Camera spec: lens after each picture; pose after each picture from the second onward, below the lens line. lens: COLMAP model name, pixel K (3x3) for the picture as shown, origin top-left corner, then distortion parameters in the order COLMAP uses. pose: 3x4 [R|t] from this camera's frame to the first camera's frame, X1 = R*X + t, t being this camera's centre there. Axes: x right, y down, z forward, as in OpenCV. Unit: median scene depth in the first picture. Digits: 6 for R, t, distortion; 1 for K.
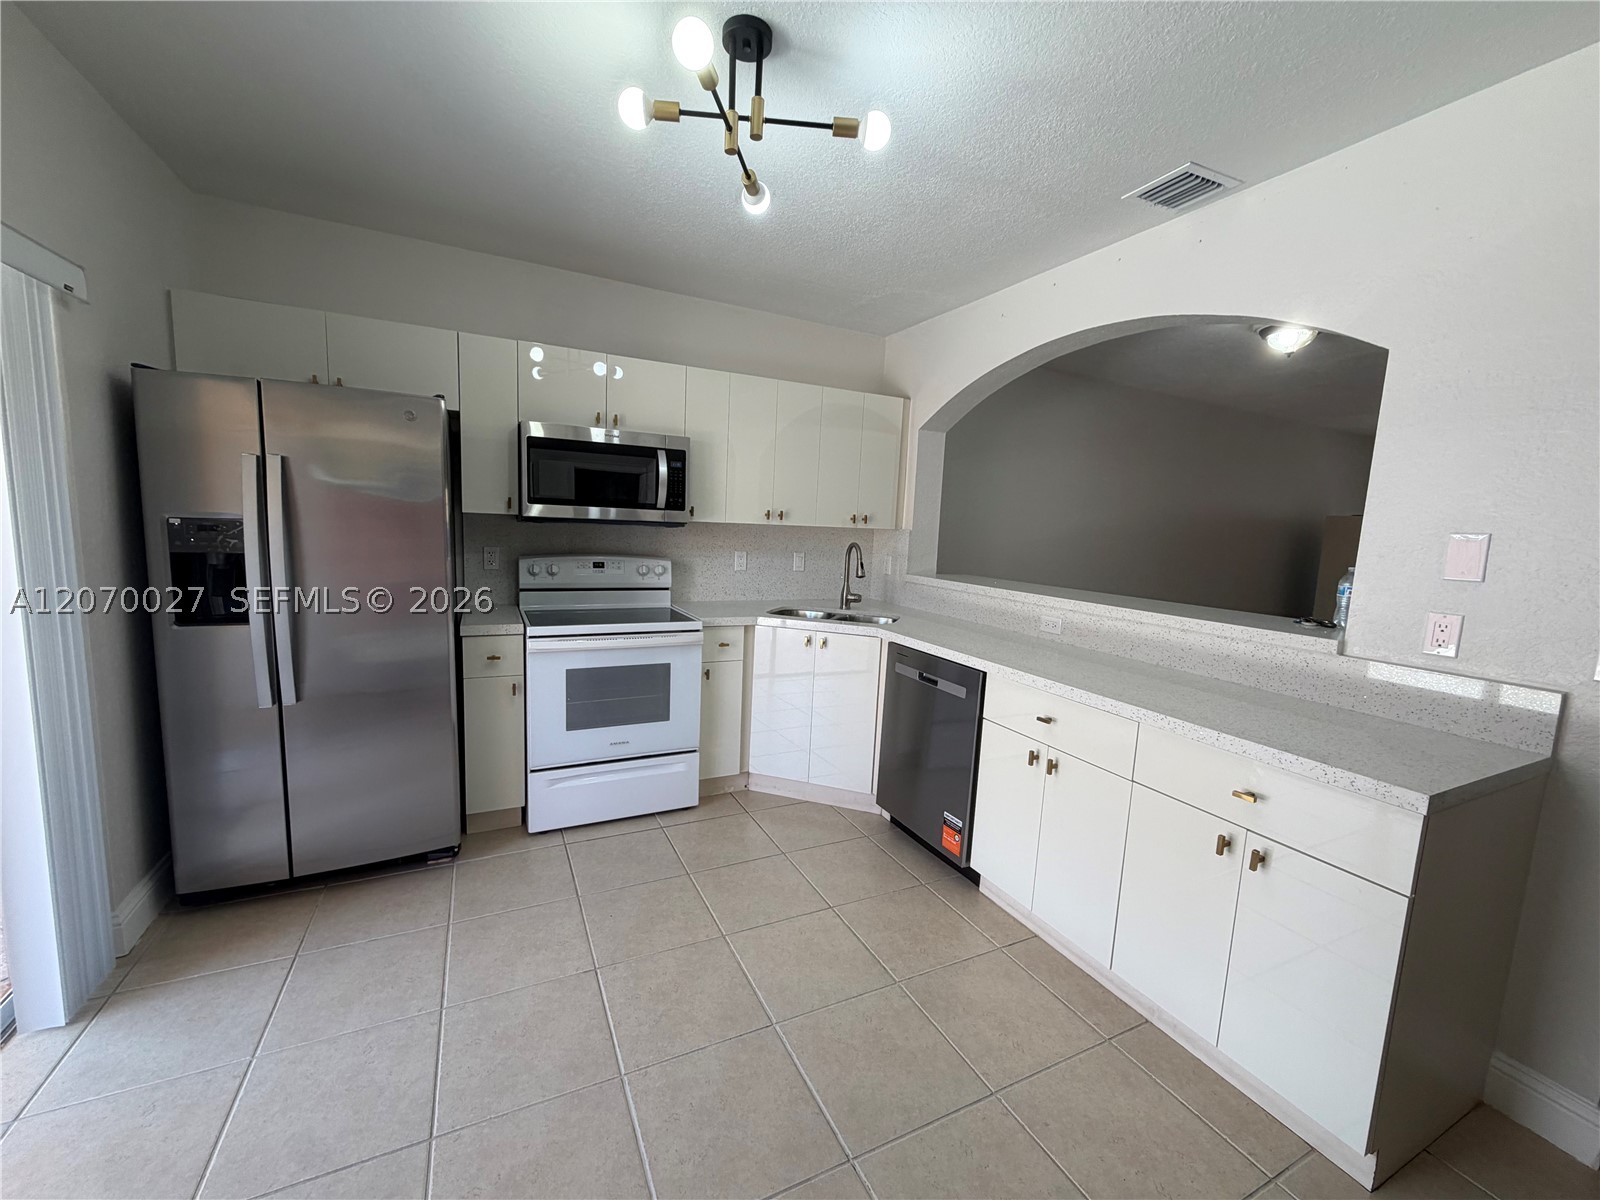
lens RADIAL K [[635.4, 0, 790.9], [0, 635.4, 601.7], [0, 0, 1]] dist [-0.001824, 0.000036]
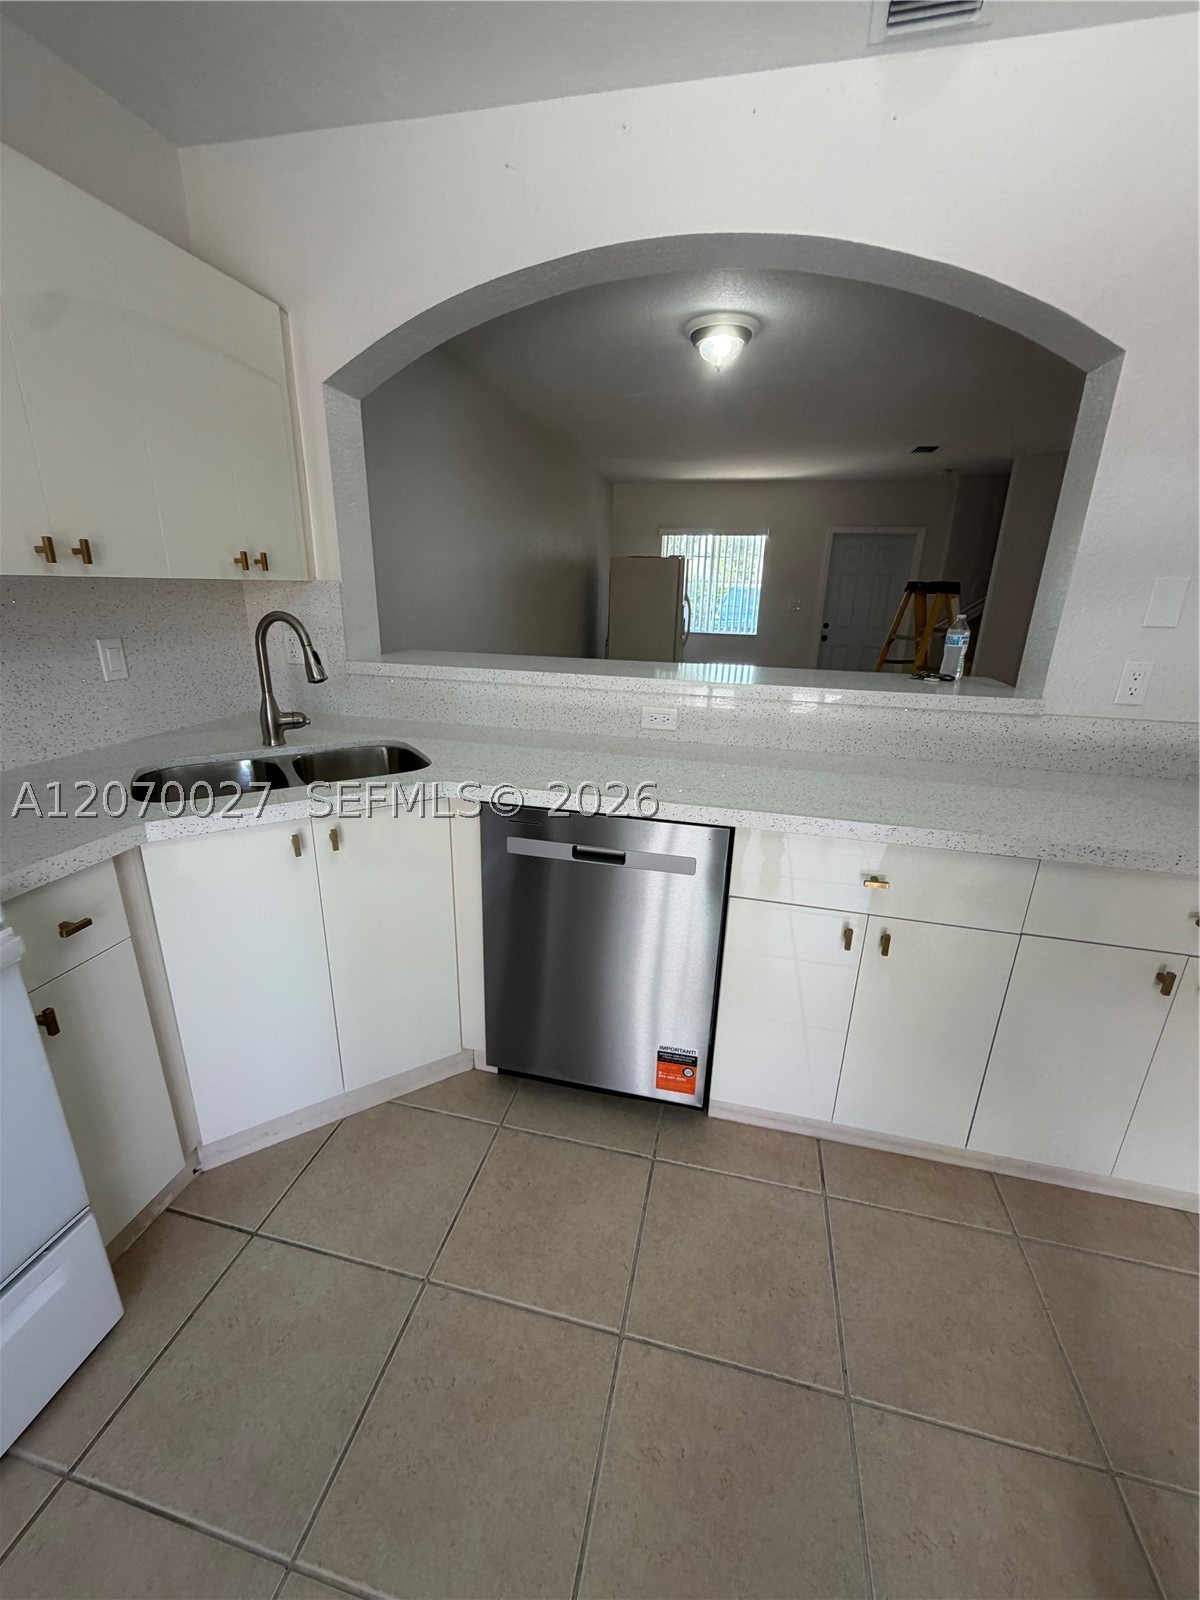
lens RADIAL K [[635.4, 0, 602.1], [0, 635.4, 796.4], [0, 0, 1]] dist [-0.001824, 0.000036]
pose [[0.628328, -0.270233, 0.729506, -0.144319], [0.098597, 0.957830, 0.269890, -0.065201], [-0.771675, -0.097652, 0.628475, 0.492782]]
